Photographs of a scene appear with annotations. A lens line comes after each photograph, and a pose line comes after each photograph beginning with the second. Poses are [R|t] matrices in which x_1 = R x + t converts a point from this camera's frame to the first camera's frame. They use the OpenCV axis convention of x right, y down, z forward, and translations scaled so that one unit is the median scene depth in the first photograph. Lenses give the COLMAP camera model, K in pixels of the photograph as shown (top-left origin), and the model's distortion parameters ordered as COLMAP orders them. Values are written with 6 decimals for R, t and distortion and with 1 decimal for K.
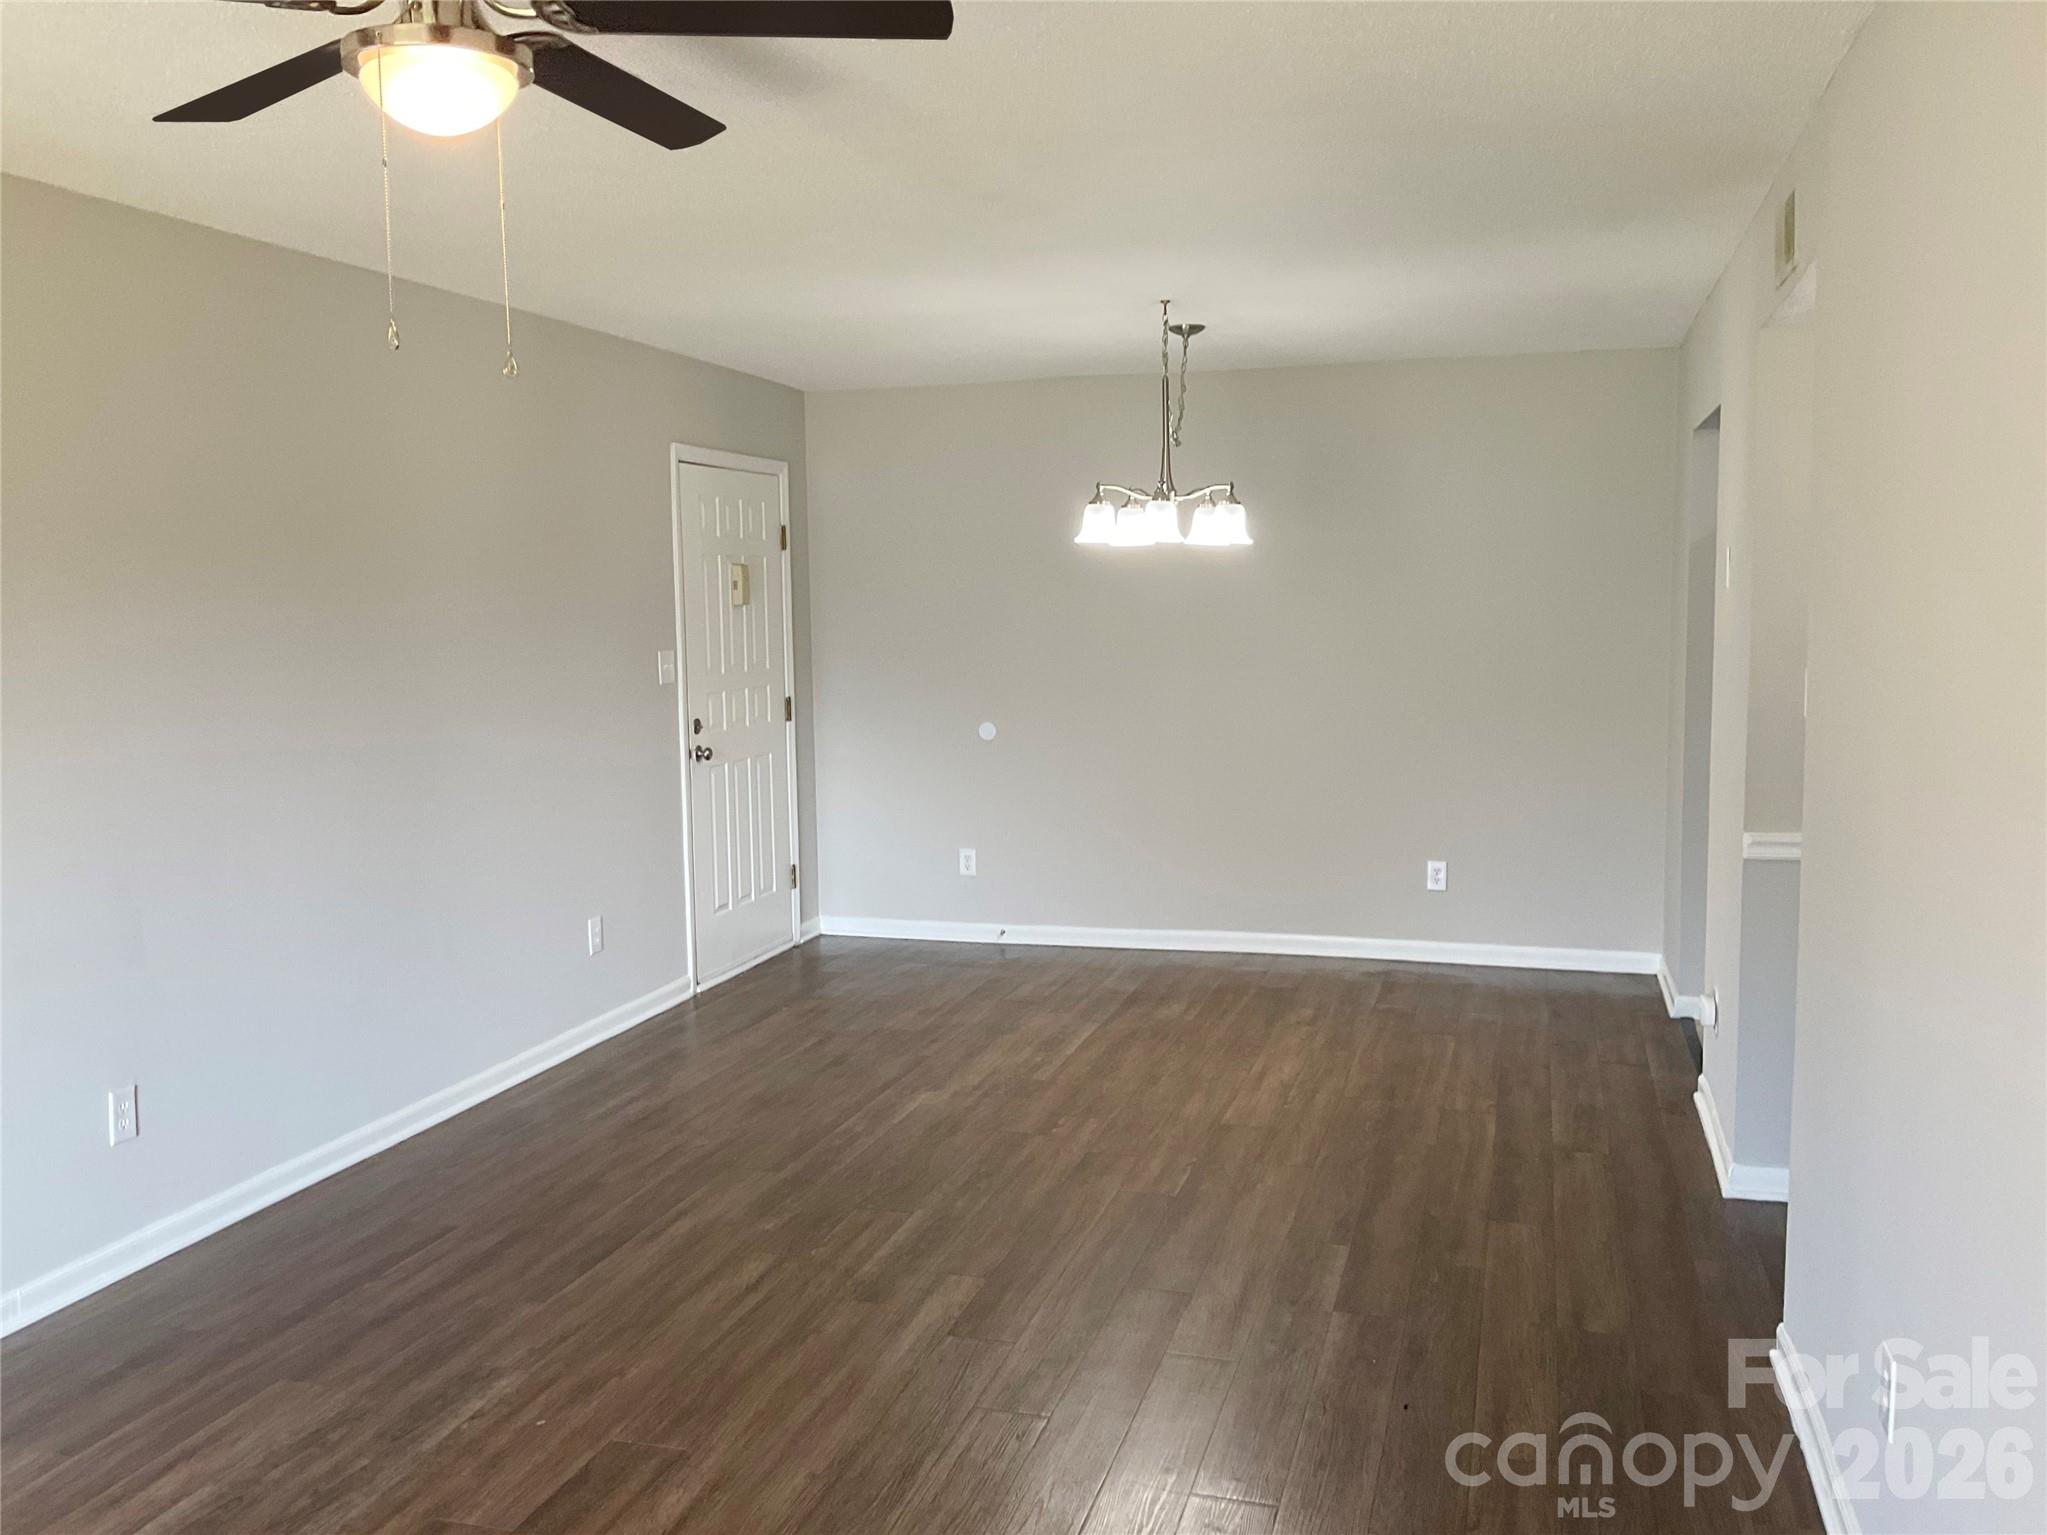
lens RADIAL K [[1762.3, 0, 1023.3], [0, 1762.3, 757.9], [0, 0, 1]] dist [0.091799, -0.172594]
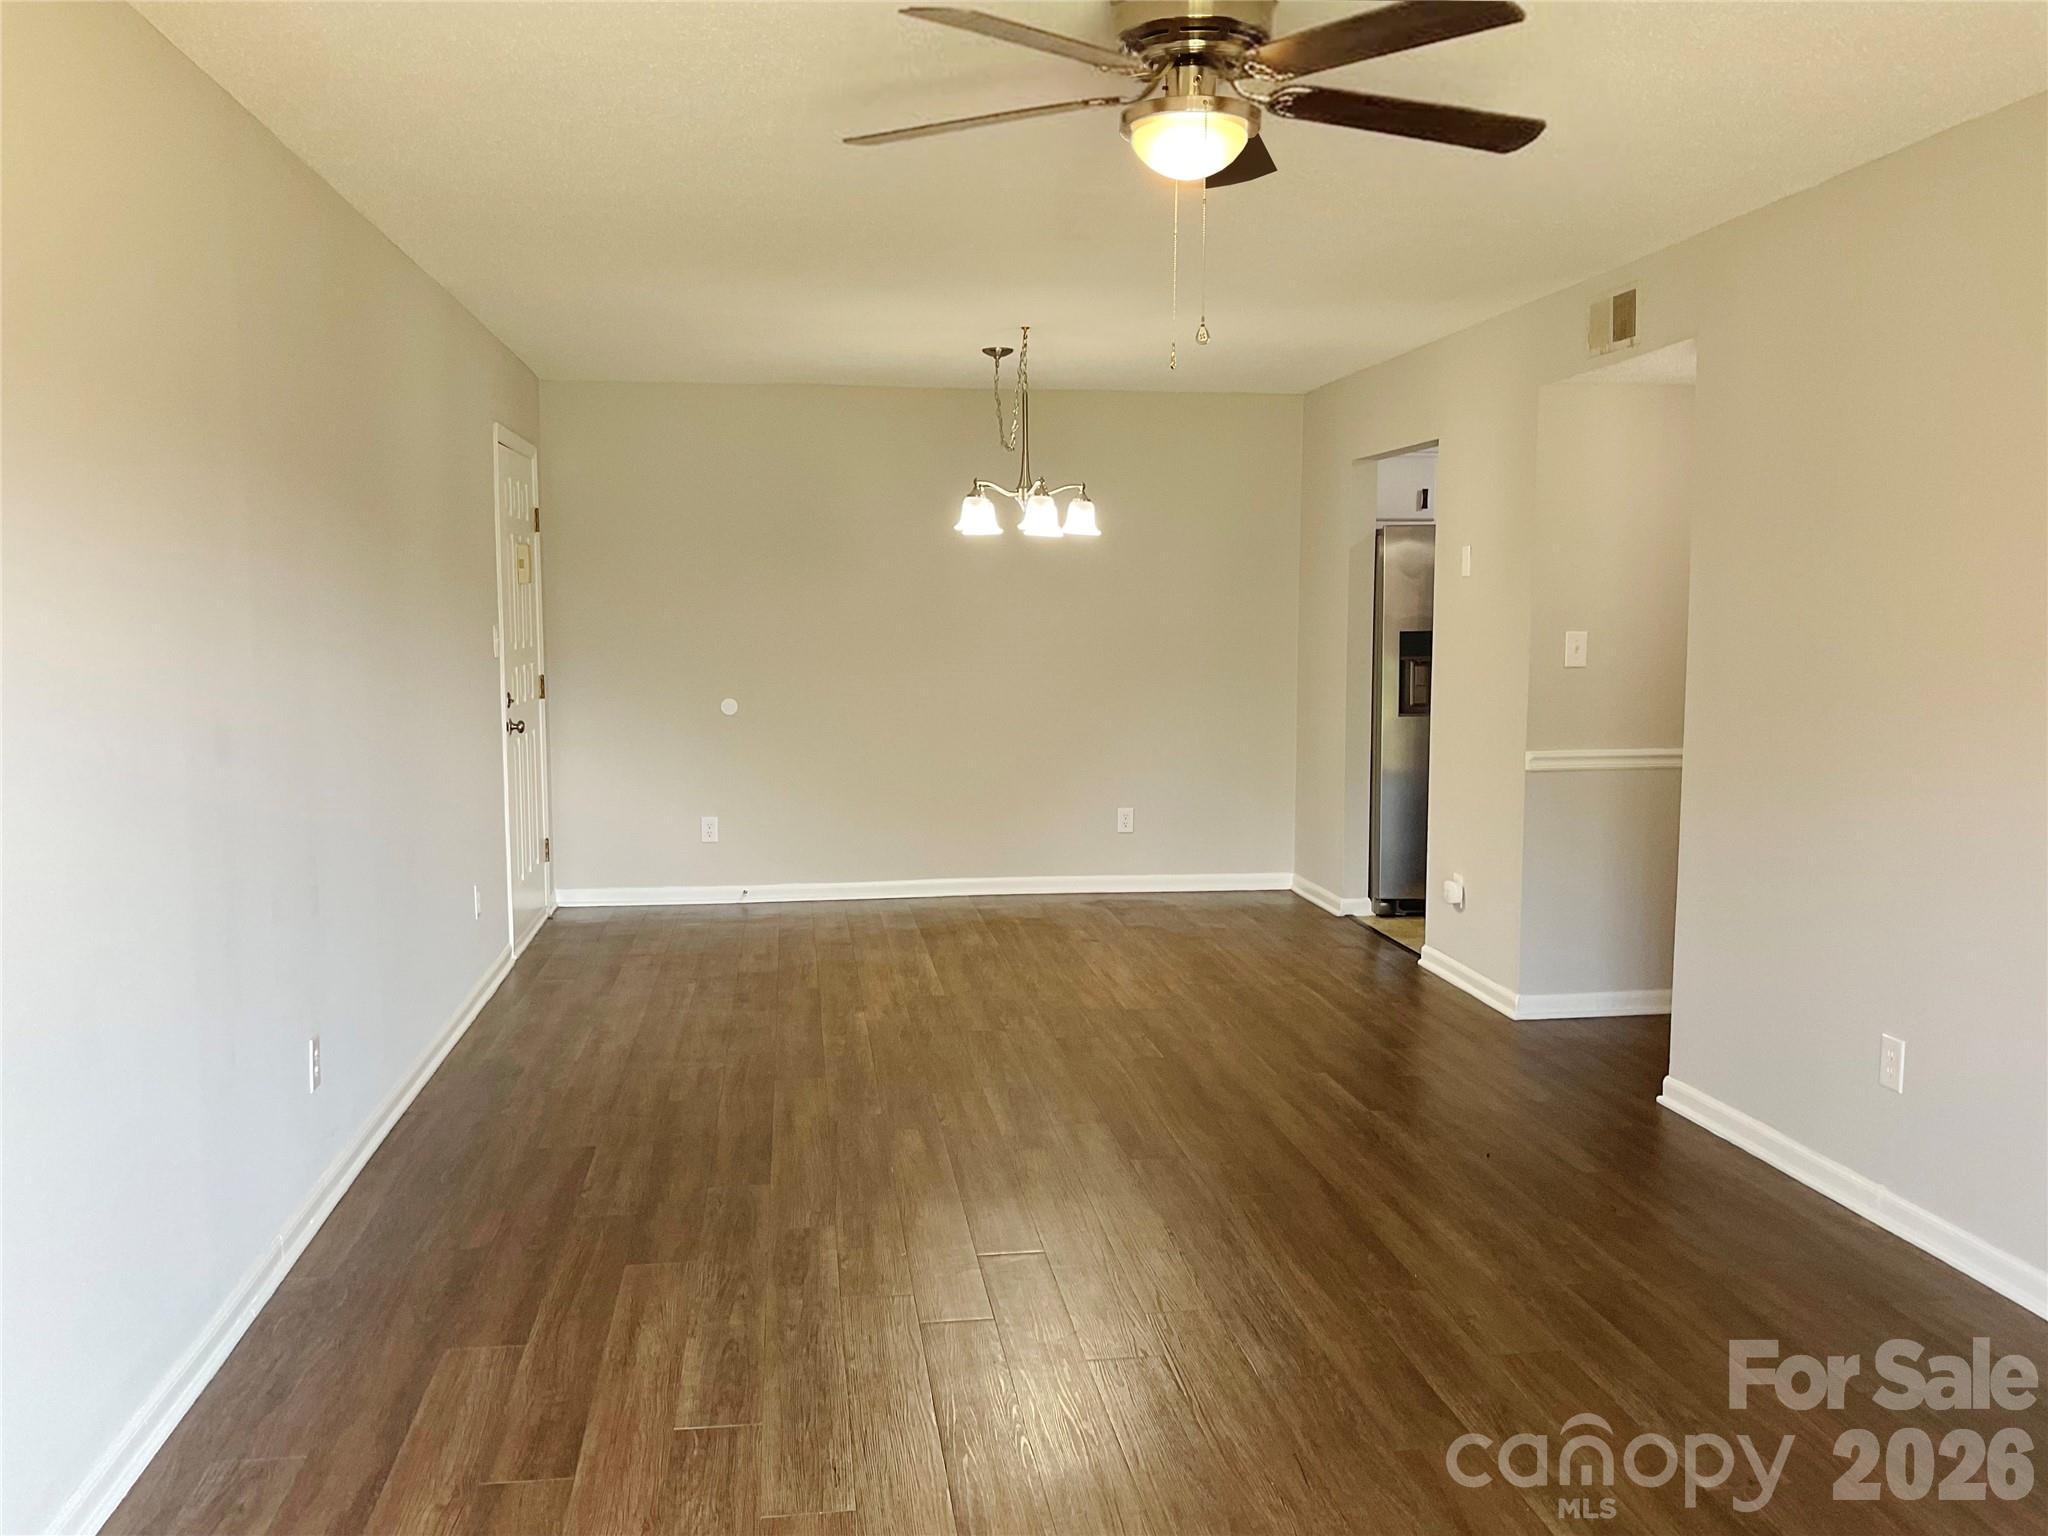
lens RADIAL K [[1719.2, 0, 1017.5], [0, 1719.2, 755.9], [0, 0, 1]] dist [0.096583, -0.190095]
pose [[0.910119, -0.023904, 0.413657, -0.431730], [0.027136, 0.999630, -0.001939, 0.031861], [-0.413457, 0.012990, 0.910431, -0.046965]]
